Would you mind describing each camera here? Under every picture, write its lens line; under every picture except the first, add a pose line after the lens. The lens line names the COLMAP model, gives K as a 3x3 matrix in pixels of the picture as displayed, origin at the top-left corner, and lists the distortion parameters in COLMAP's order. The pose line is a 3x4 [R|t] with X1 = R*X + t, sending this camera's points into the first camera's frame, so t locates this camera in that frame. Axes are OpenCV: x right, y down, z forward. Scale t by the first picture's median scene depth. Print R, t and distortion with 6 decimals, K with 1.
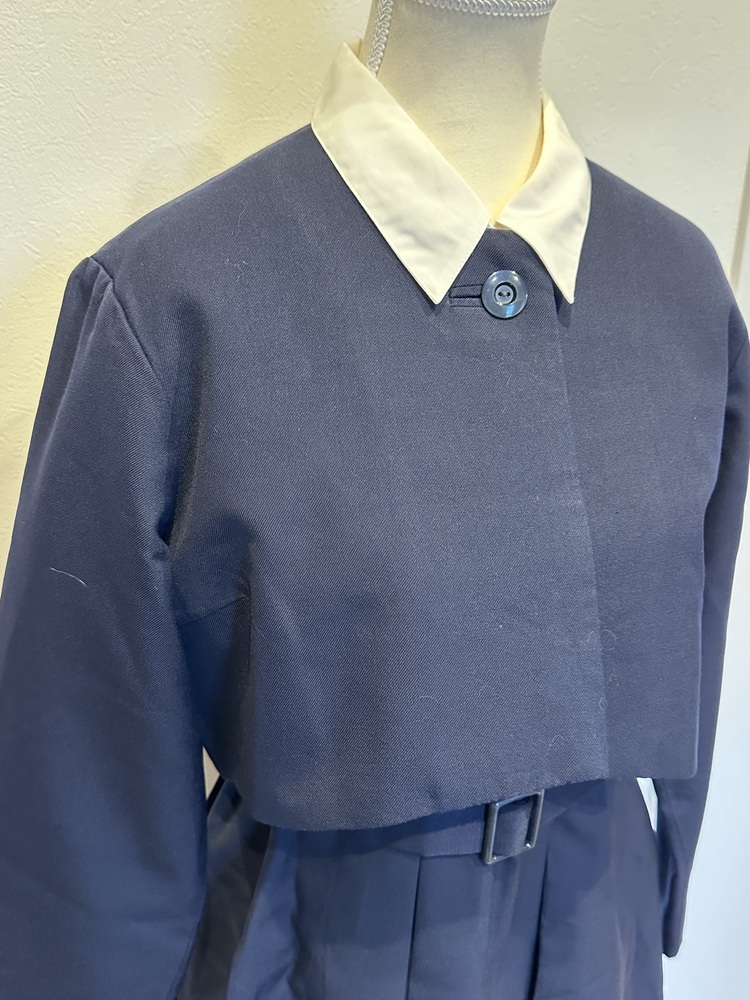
lens RADIAL K [[907.3, 0, 372.0], [0, 907.3, 532.3], [0, 0, 1]] dist [0.110168, -0.165572]
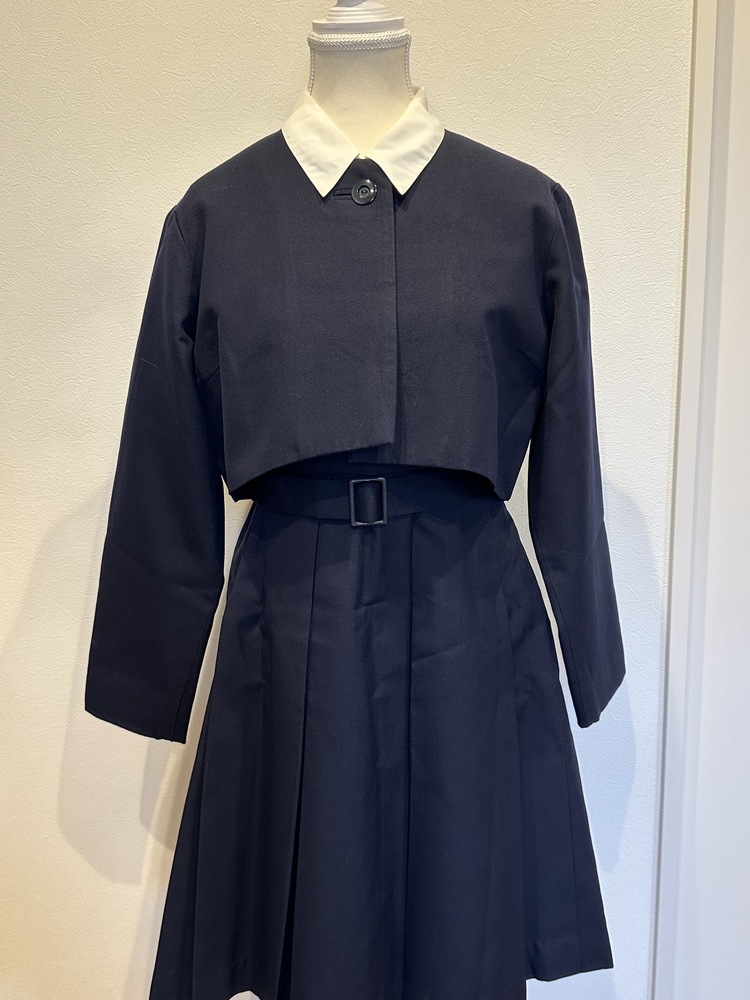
lens RADIAL K [[907.3, 0, 372.0], [0, 907.3, 532.3], [0, 0, 1]] dist [0.110168, -0.165572]
pose [[0.942249, 0.016247, -0.334520, 0.788219], [-0.073354, 0.984582, -0.158800, 0.700419], [0.326783, 0.174168, 0.928913, -0.576567]]
